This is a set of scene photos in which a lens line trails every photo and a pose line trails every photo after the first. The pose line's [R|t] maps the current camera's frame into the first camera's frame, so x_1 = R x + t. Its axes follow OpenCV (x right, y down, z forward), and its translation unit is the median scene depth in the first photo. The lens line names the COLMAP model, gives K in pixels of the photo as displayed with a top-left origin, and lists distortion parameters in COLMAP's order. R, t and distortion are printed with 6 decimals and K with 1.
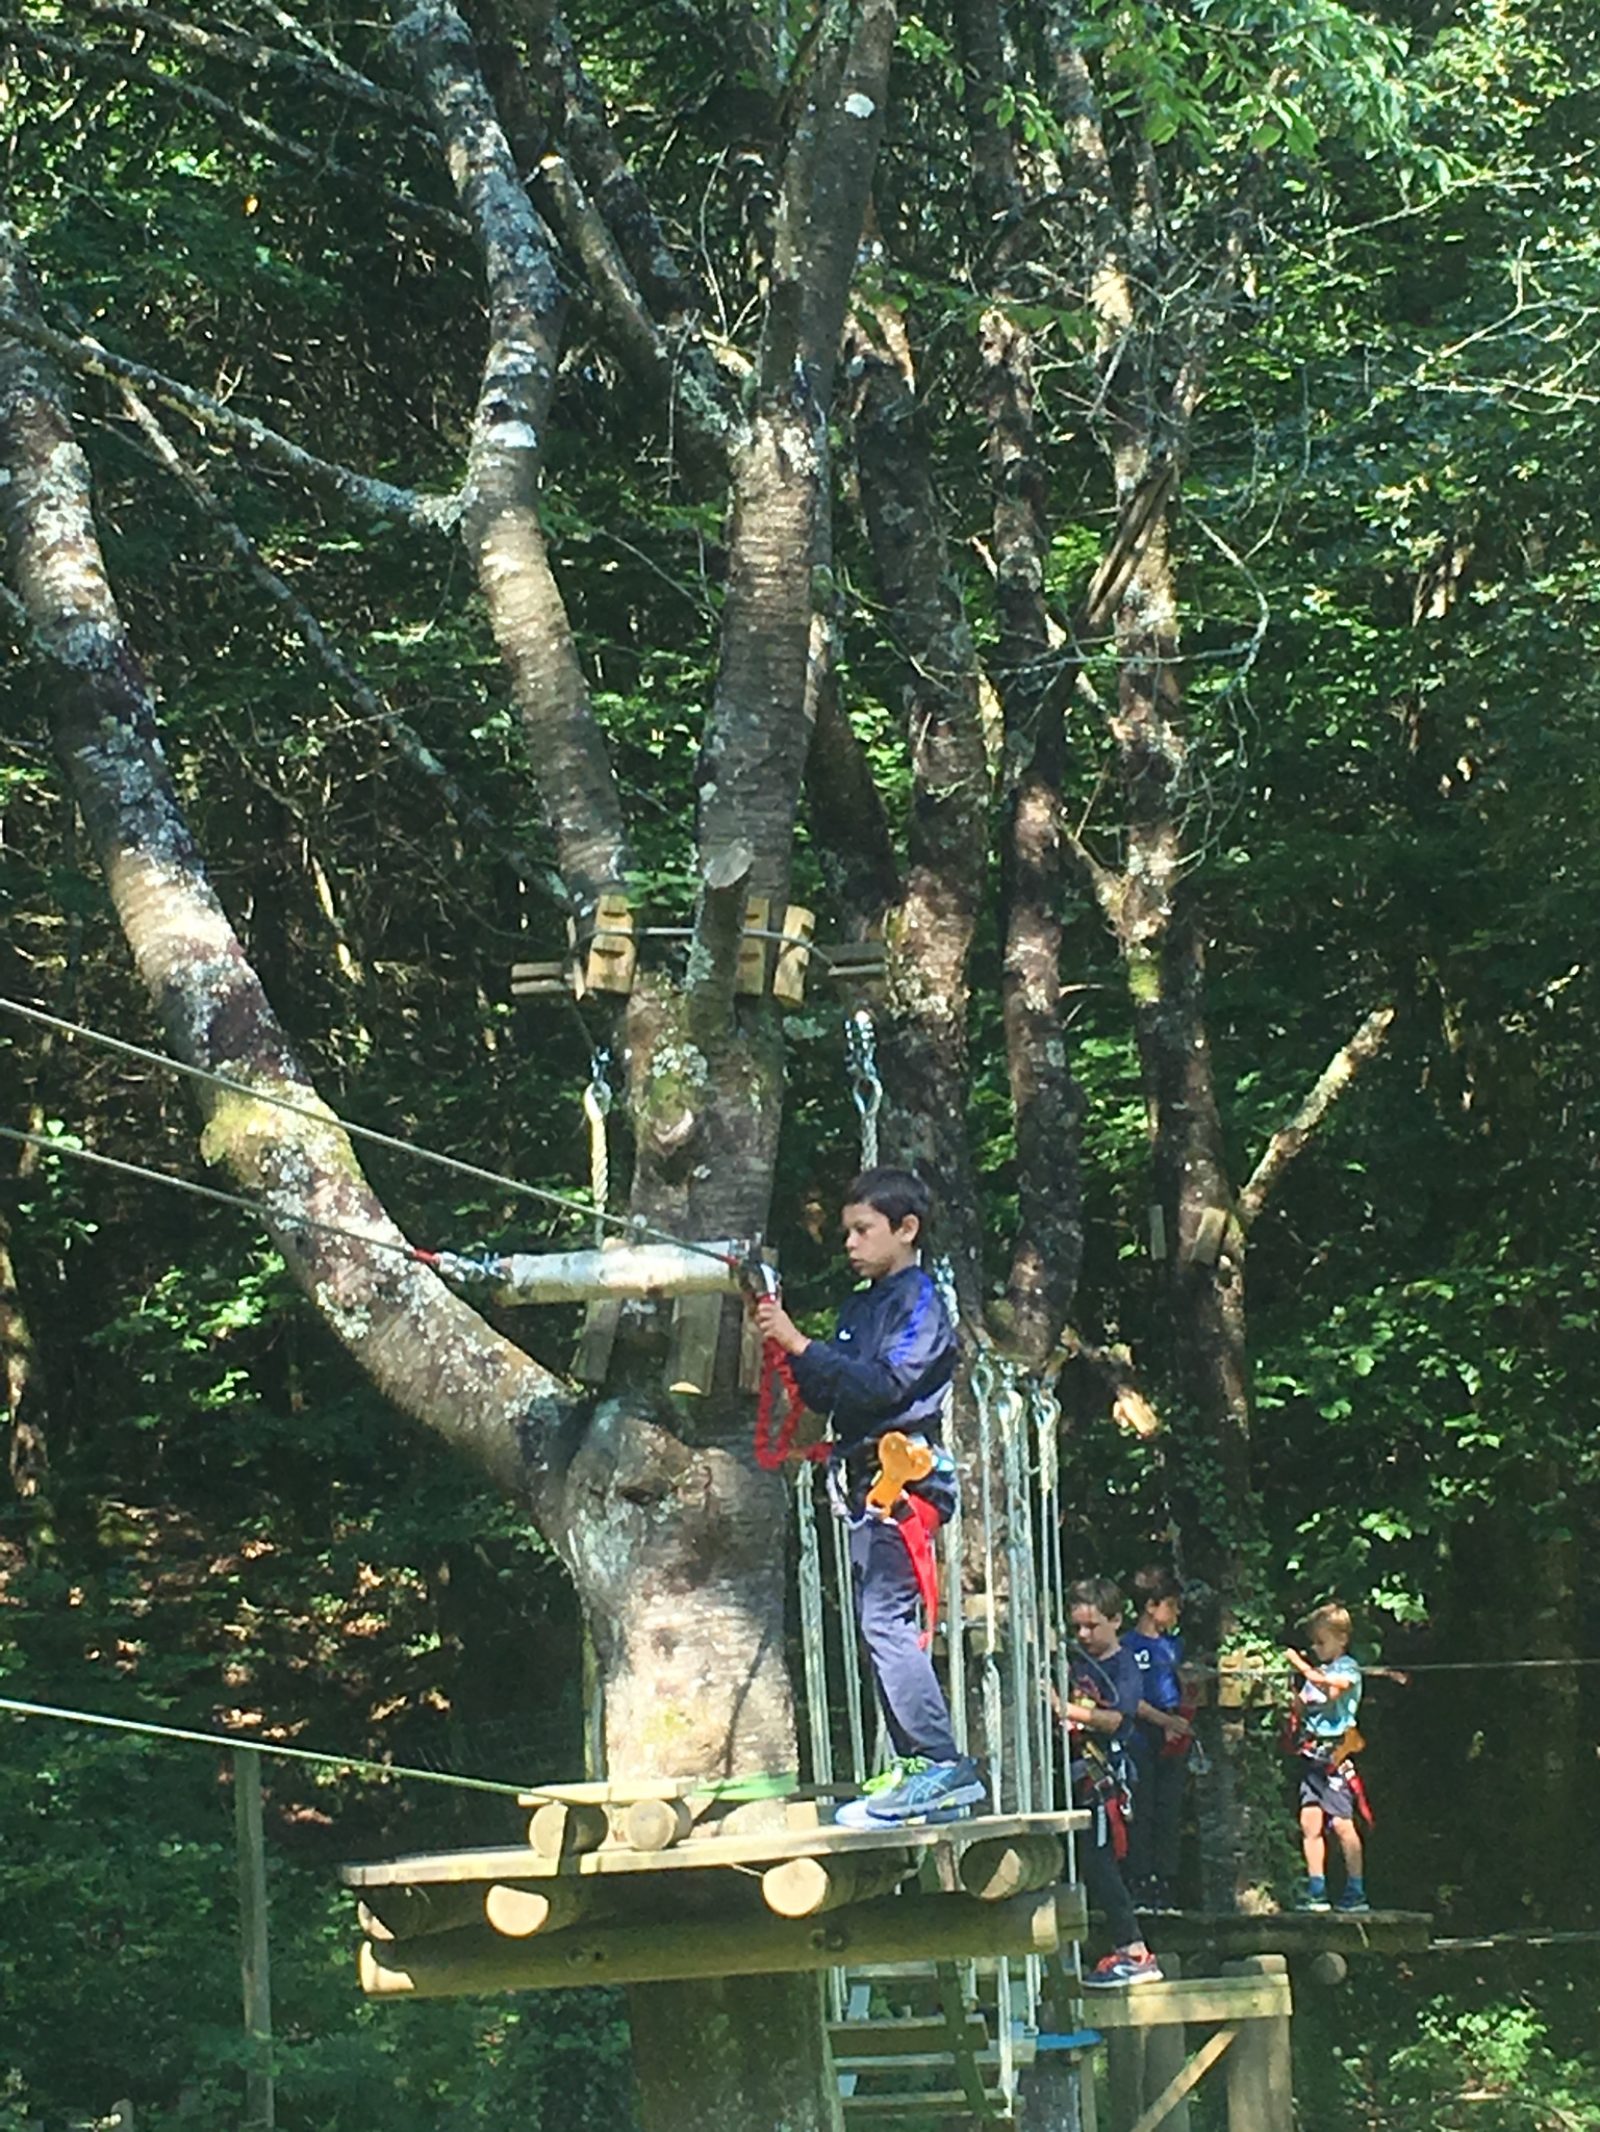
lens RADIAL K [[5406.2, 0, 800.0], [0, 5406.2, 1066.0], [0, 0, 1]] dist [-0.074073, 1.251232]
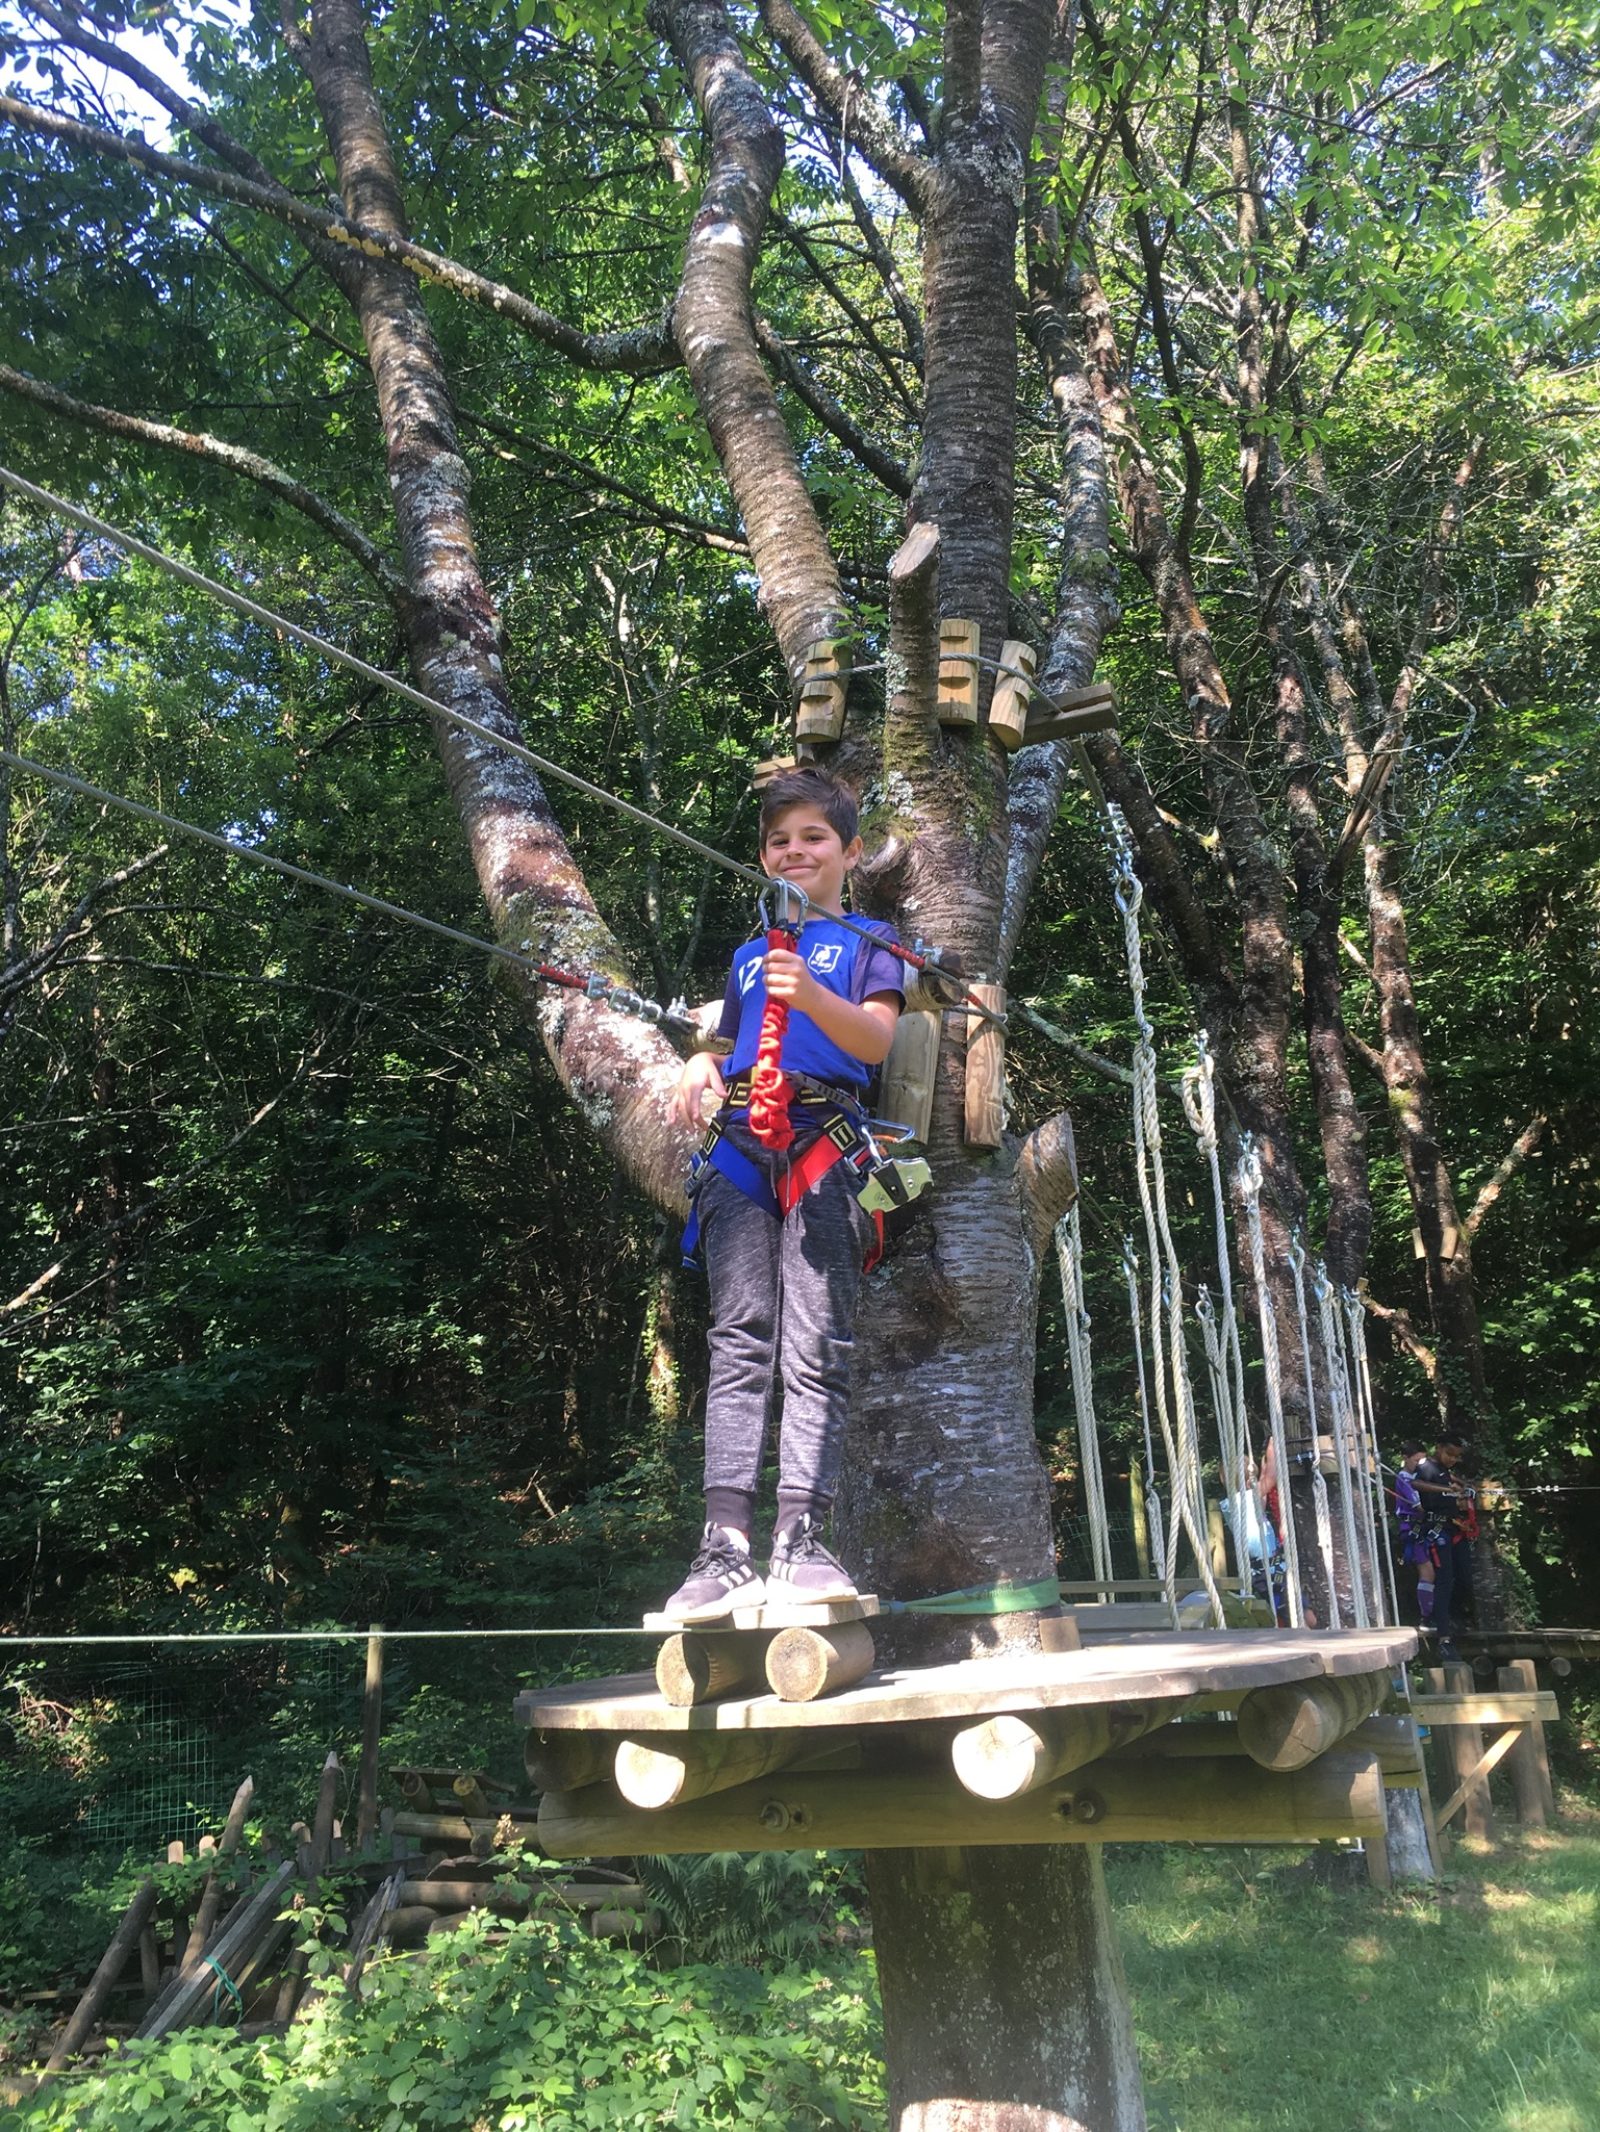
lens RADIAL K [[1812.1, 0, 800.0], [0, 1812.1, 1066.0], [0, 0, 1]] dist [0.081784, -0.126518]
pose [[0.967836, -0.063849, -0.243343, 0.035763], [0.033753, 0.991468, -0.125901, 0.083094], [0.249306, 0.113638, 0.961734, 0.688462]]
